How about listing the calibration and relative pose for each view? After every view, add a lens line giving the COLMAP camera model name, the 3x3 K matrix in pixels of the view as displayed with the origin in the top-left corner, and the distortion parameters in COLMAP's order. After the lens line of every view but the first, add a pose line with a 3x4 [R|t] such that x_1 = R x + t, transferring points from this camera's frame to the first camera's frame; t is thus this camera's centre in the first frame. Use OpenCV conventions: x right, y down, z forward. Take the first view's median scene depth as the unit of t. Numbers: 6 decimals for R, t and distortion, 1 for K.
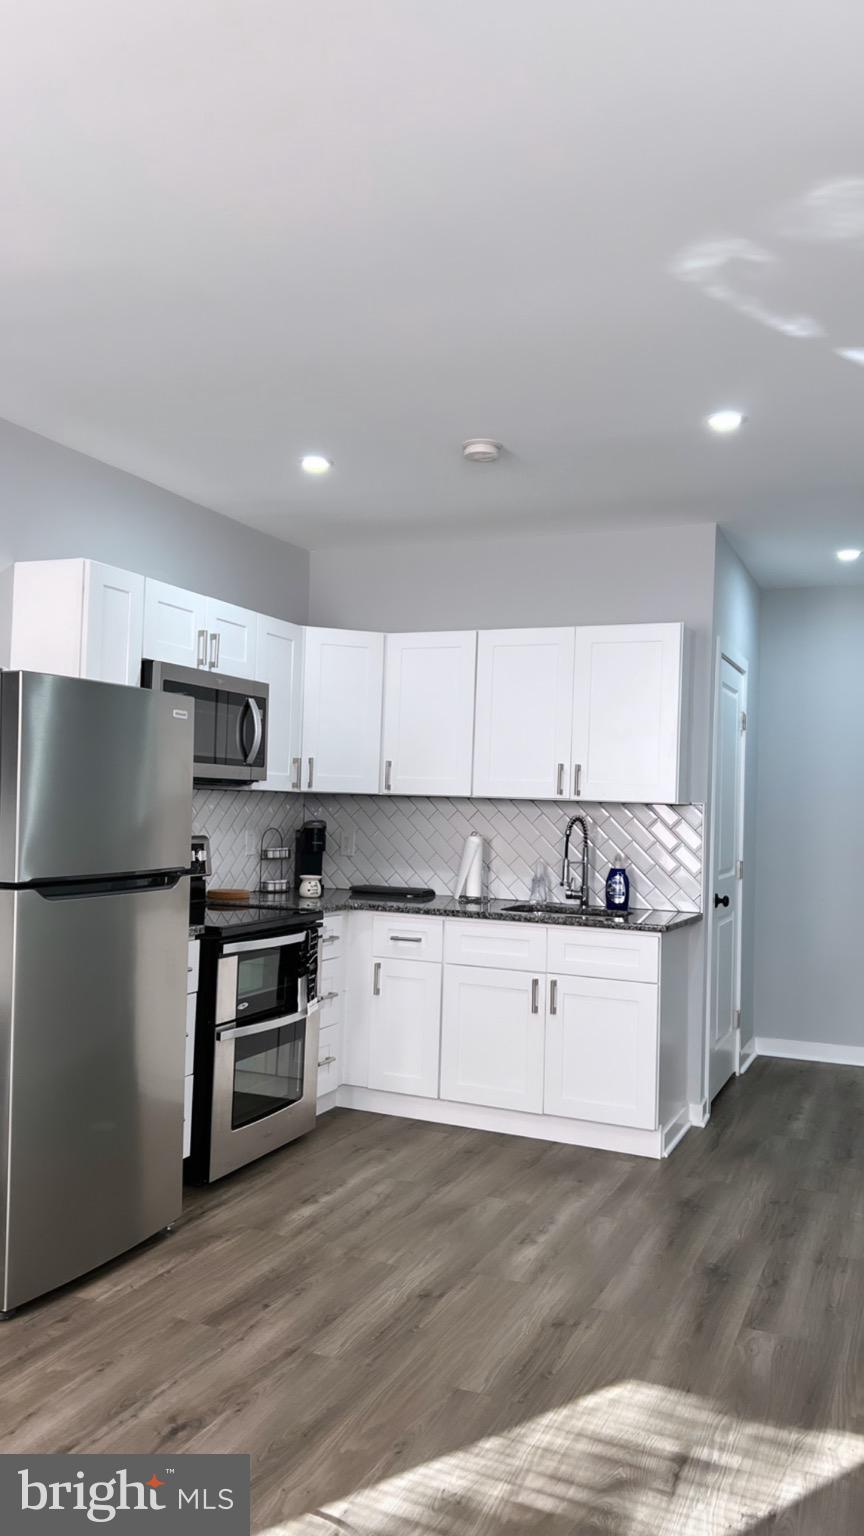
lens RADIAL K [[1138.4, 0, 431.1], [0, 1138.4, 767.6], [0, 0, 1]] dist [0.002262, 0.001067]
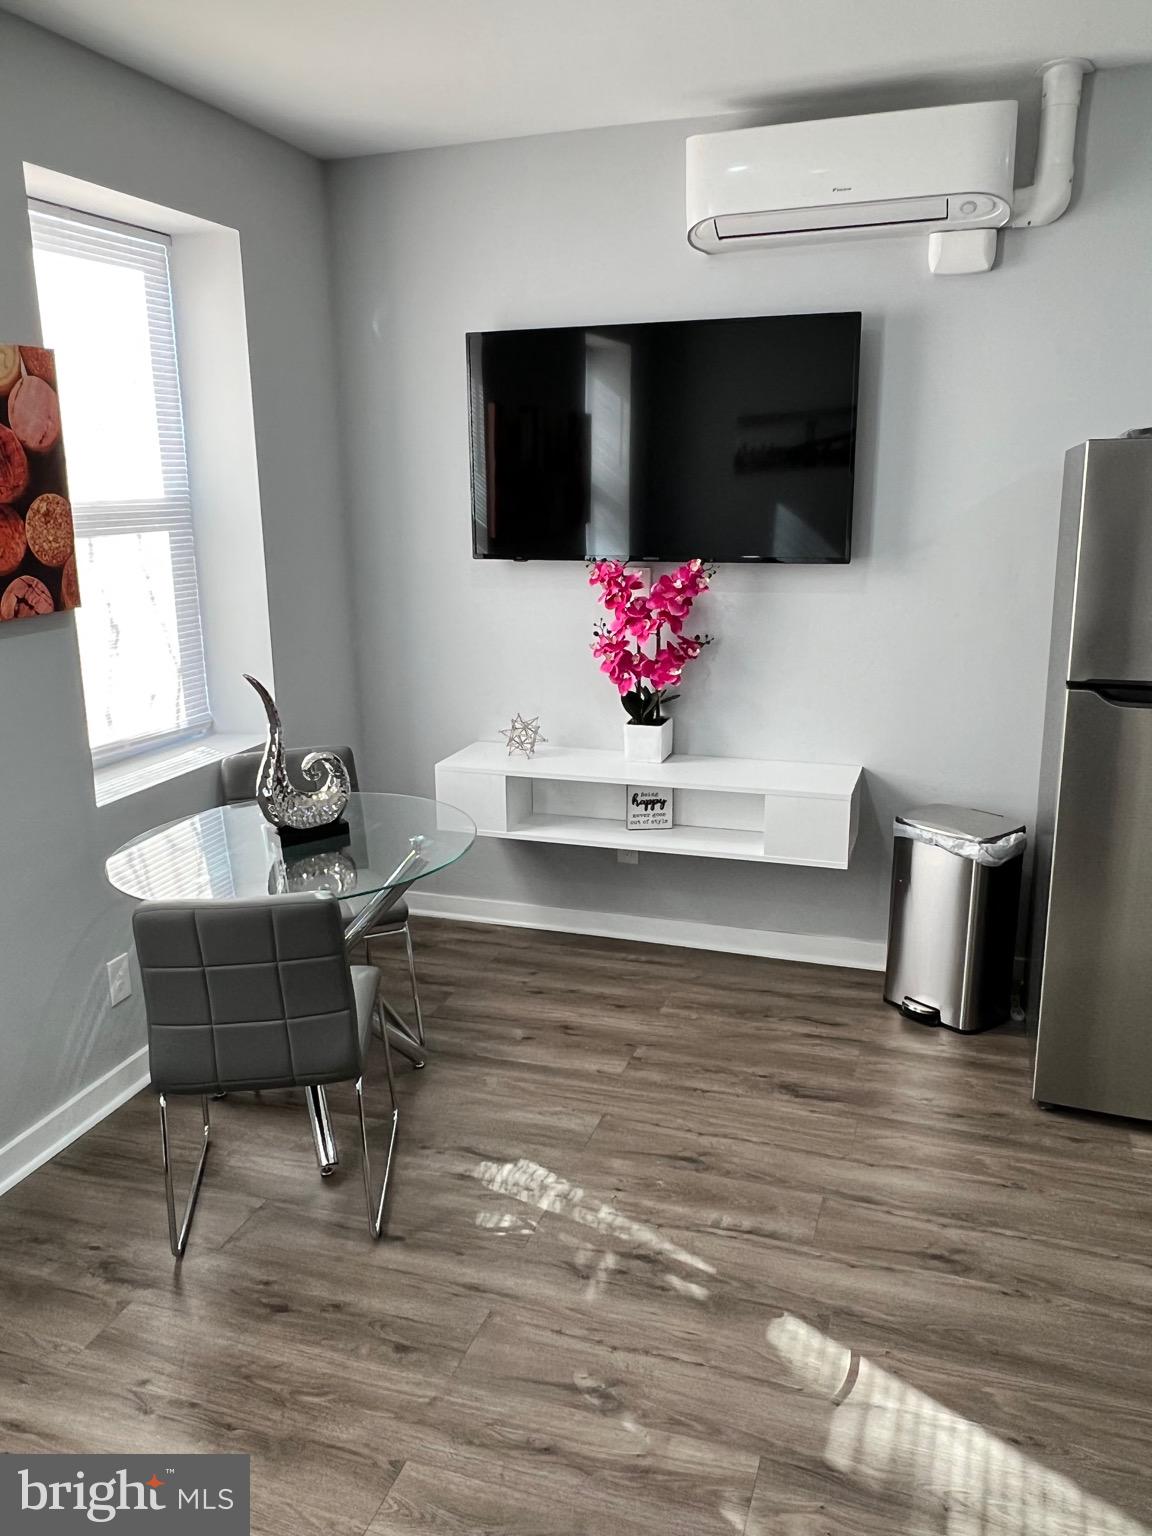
lens RADIAL K [[1159.7, 0, 566.4], [0, 1159.7, 760.8], [0, 0, 1]] dist [-0.000732, 0.002085]
pose [[0.084682, 0.207749, -0.974510, 0.616266], [0.050981, 0.975838, 0.212462, -0.066165], [0.995103, -0.067673, 0.072045, 0.613080]]
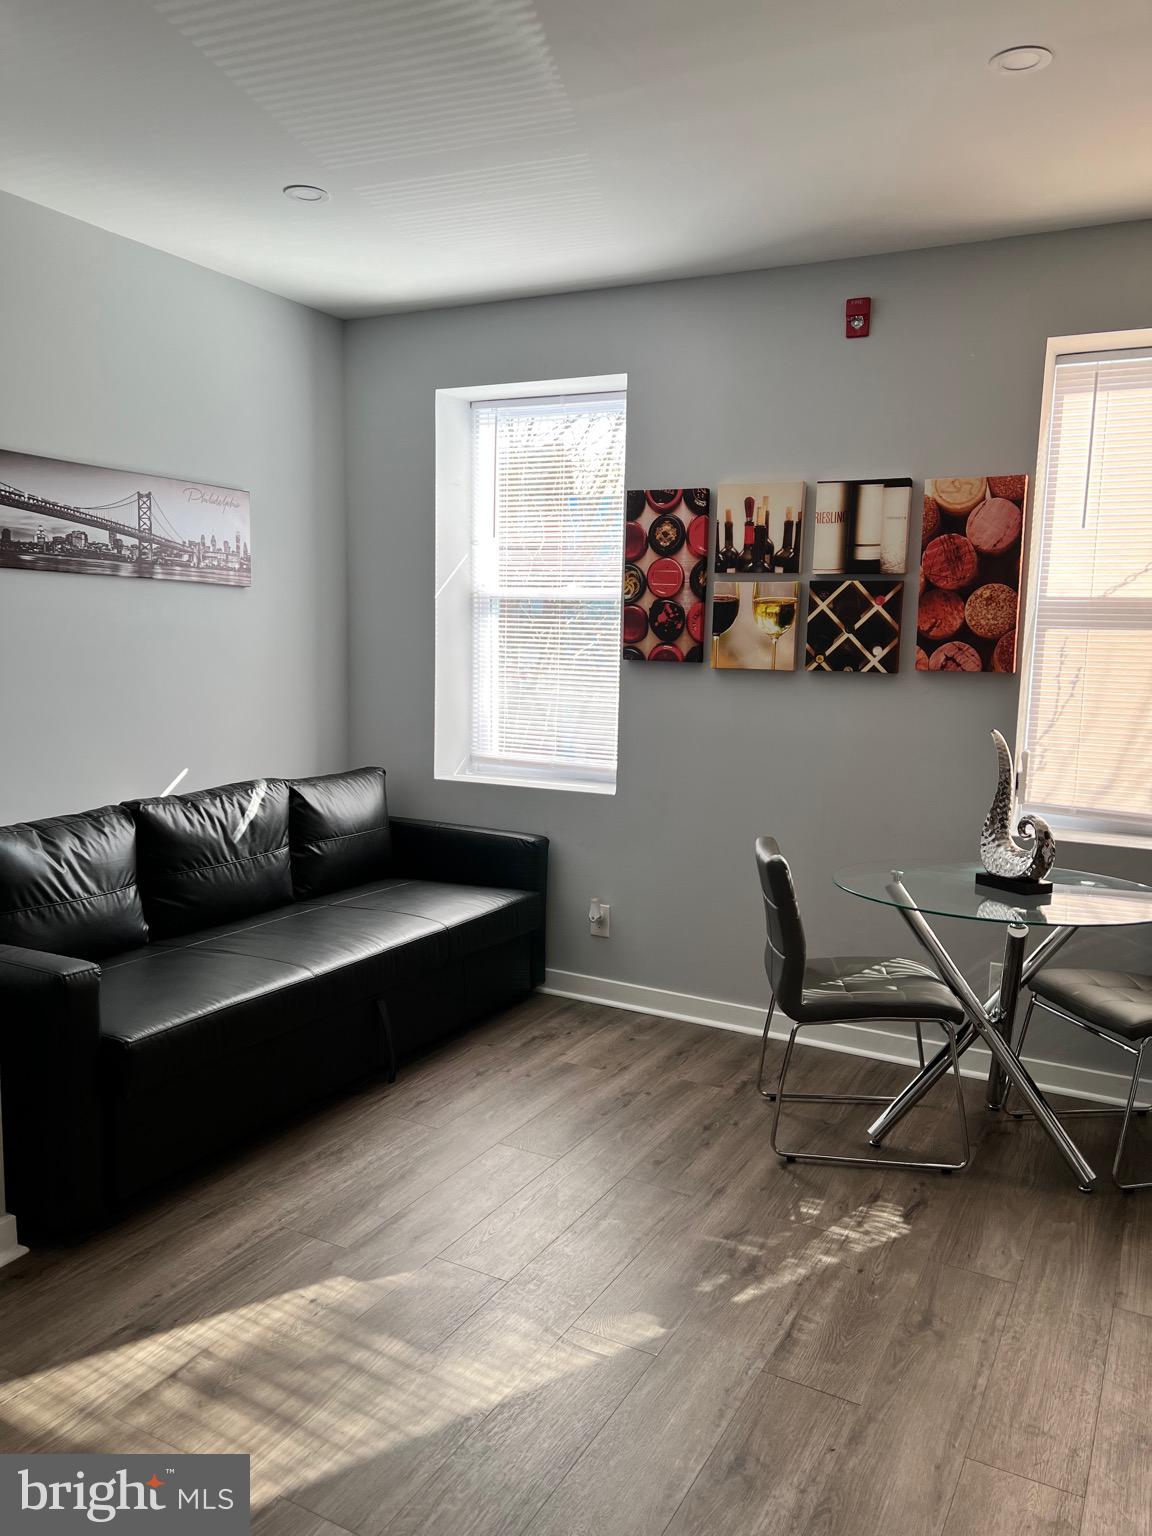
lens RADIAL K [[1159.7, 0, 568.0], [0, 1159.7, 774.1], [0, 0, 1]] dist [-0.000732, 0.002085]
pose [[-0.996165, -0.057258, 0.066160, -0.121921], [-0.049963, 0.992993, 0.107092, 0.003600], [-0.071829, 0.103375, -0.992045, 1.730438]]
